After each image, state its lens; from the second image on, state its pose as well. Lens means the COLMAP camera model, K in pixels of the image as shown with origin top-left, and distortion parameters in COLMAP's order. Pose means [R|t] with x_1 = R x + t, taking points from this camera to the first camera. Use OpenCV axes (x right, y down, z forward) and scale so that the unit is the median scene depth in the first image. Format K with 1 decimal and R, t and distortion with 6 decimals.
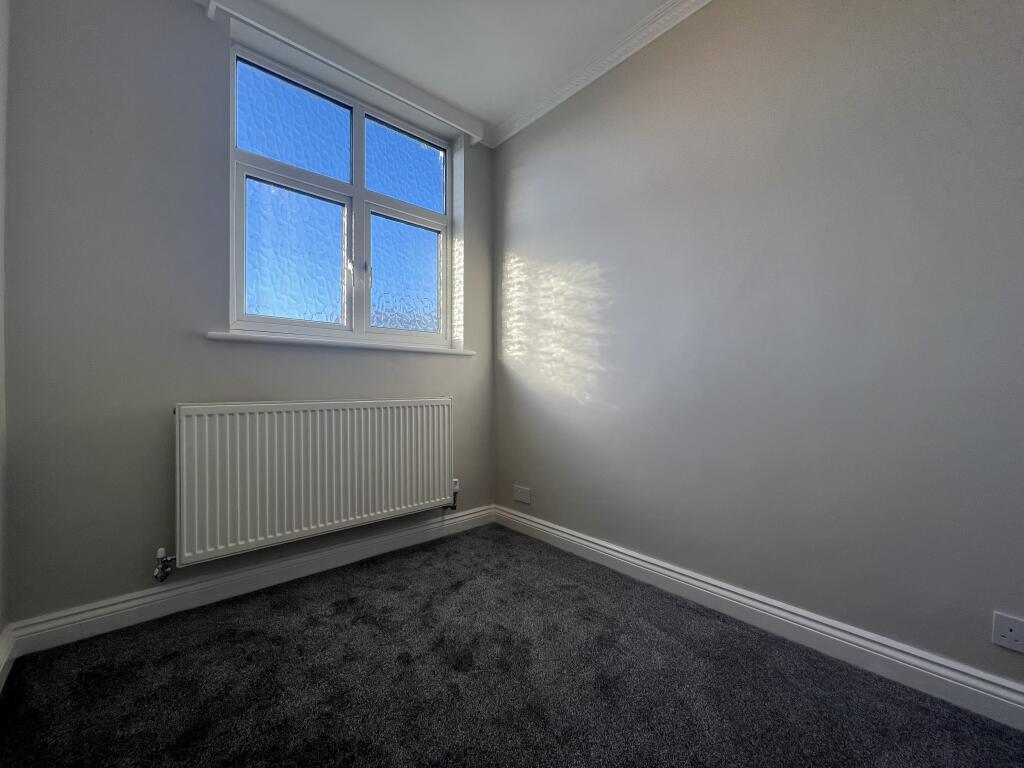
lens RADIAL K [[405.2, 0, 510.5], [0, 405.2, 386.2], [0, 0, 1]] dist [0.001612, -0.000359]
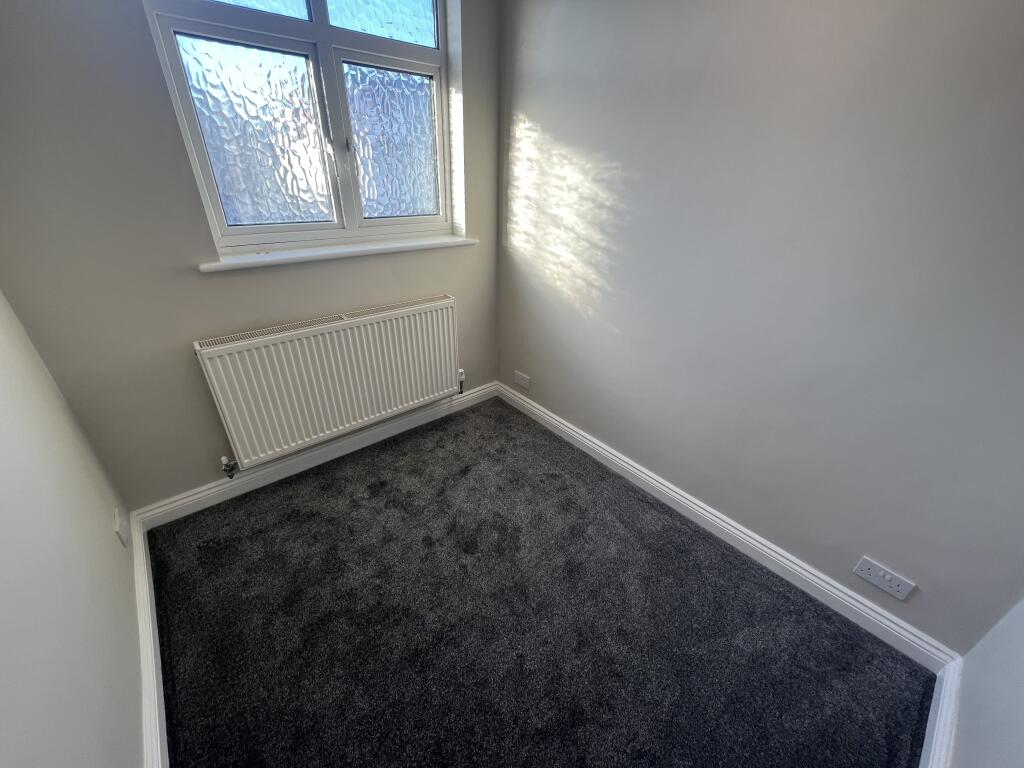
lens RADIAL K [[405.2, 0, 510.2], [0, 405.2, 386.1], [0, 0, 1]] dist [0.001612, -0.000359]
pose [[0.999368, 0.034704, -0.007755, 0.007937], [-0.026978, 0.882016, 0.470447, -0.358373], [0.023166, -0.469940, 0.882394, 0.034819]]
